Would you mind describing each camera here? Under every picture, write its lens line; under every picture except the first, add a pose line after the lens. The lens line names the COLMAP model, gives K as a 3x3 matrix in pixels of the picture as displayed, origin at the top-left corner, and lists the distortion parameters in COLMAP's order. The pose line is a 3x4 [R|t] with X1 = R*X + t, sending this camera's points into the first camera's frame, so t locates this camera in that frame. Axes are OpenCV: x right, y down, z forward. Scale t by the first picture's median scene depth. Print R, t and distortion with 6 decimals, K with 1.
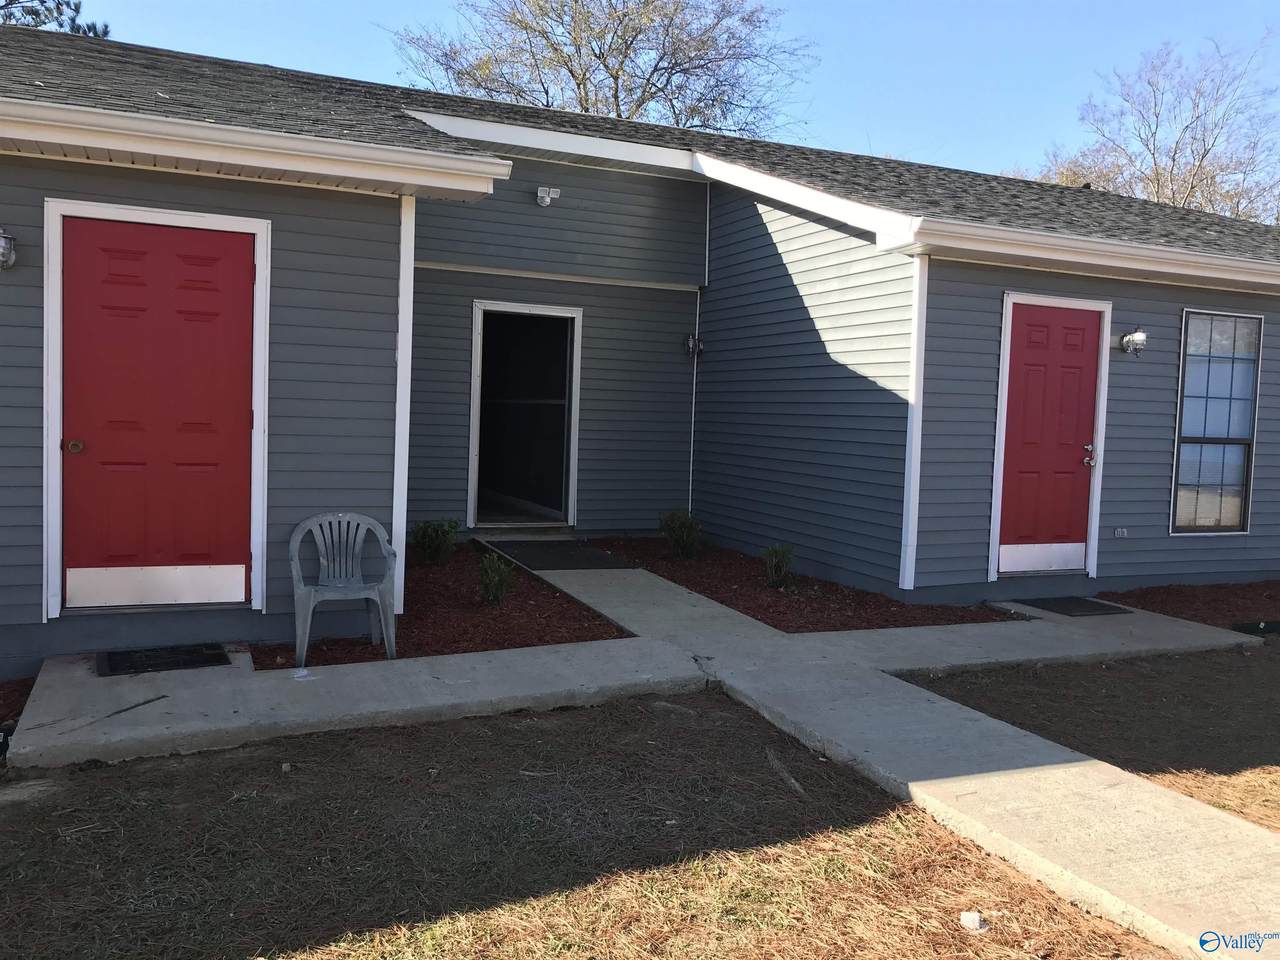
lens RADIAL K [[1025.7, 0, 643.8], [0, 1025.7, 478.2], [0, 0, 1]] dist [-0.014481, -0.002864]
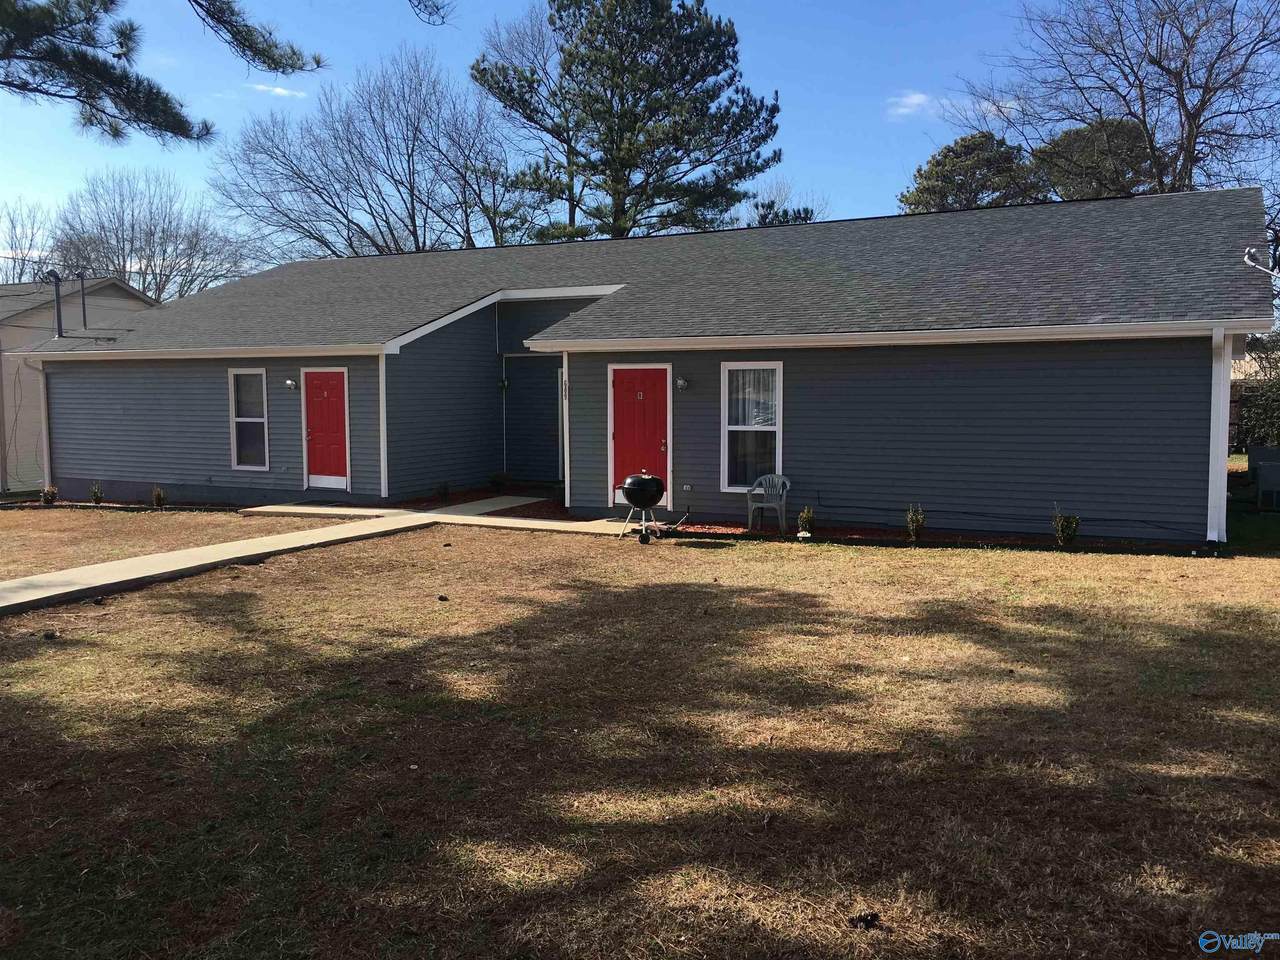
lens RADIAL K [[1080.4, 0, 642.6], [0, 1080.4, 488.8], [0, 0, 1]] dist [0.012748, 0.000552]
pose [[0.629876, 0.026379, -0.776248, 2.077789], [-0.044708, 0.998997, -0.002329, 0.066430], [0.775408, 0.036171, 0.630423, -0.288765]]
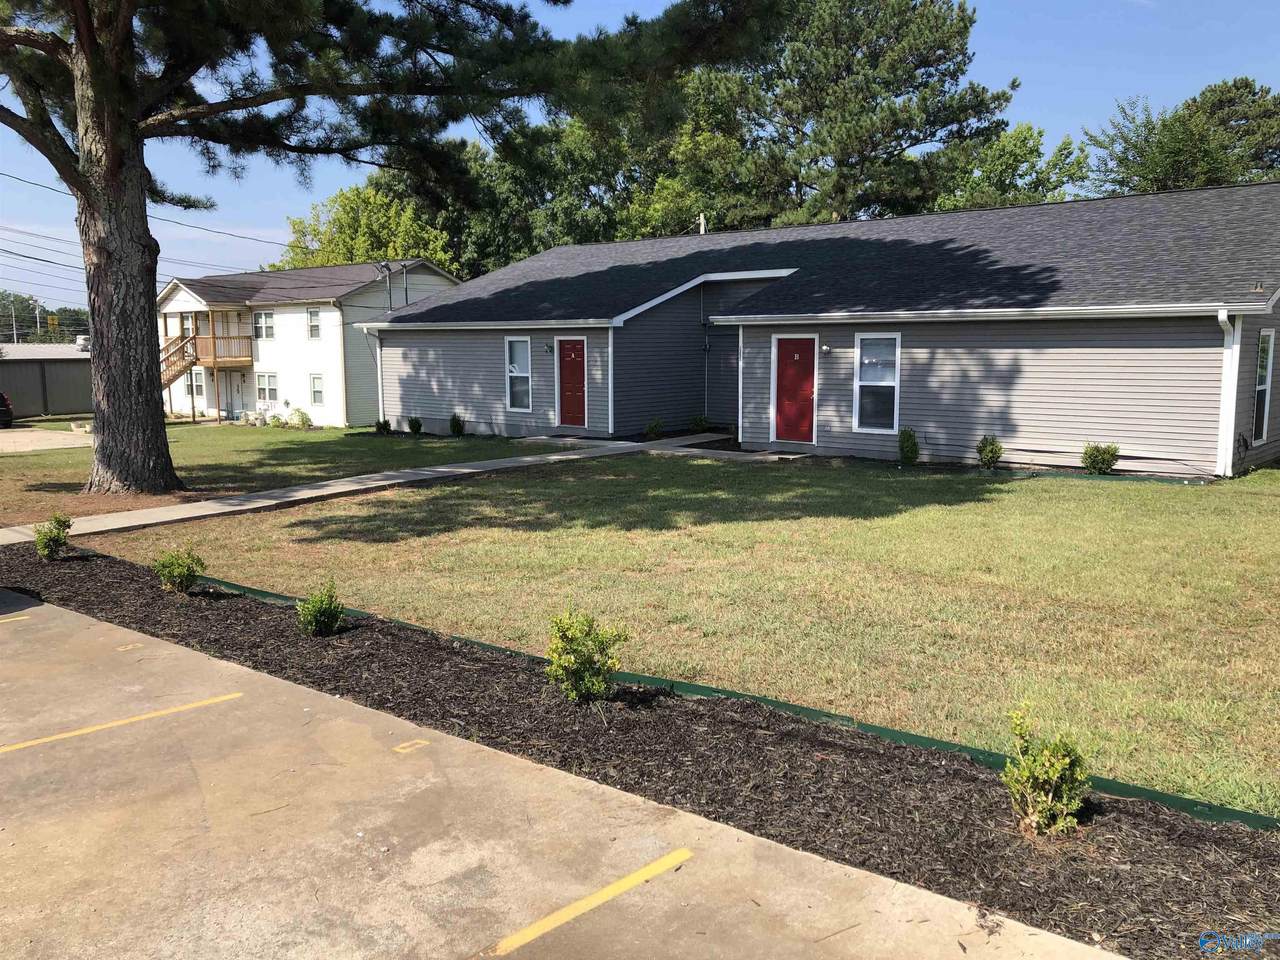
lens RADIAL K [[1048.0, 0, 637.8], [0, 1048.0, 482.0], [0, 0, 1]] dist [-0.015521, -0.003162]
pose [[0.425336, 0.075950, -0.901843, 2.724284], [-0.060799, 0.996619, 0.055257, 0.073738], [0.902991, 0.031329, 0.428516, -0.485151]]
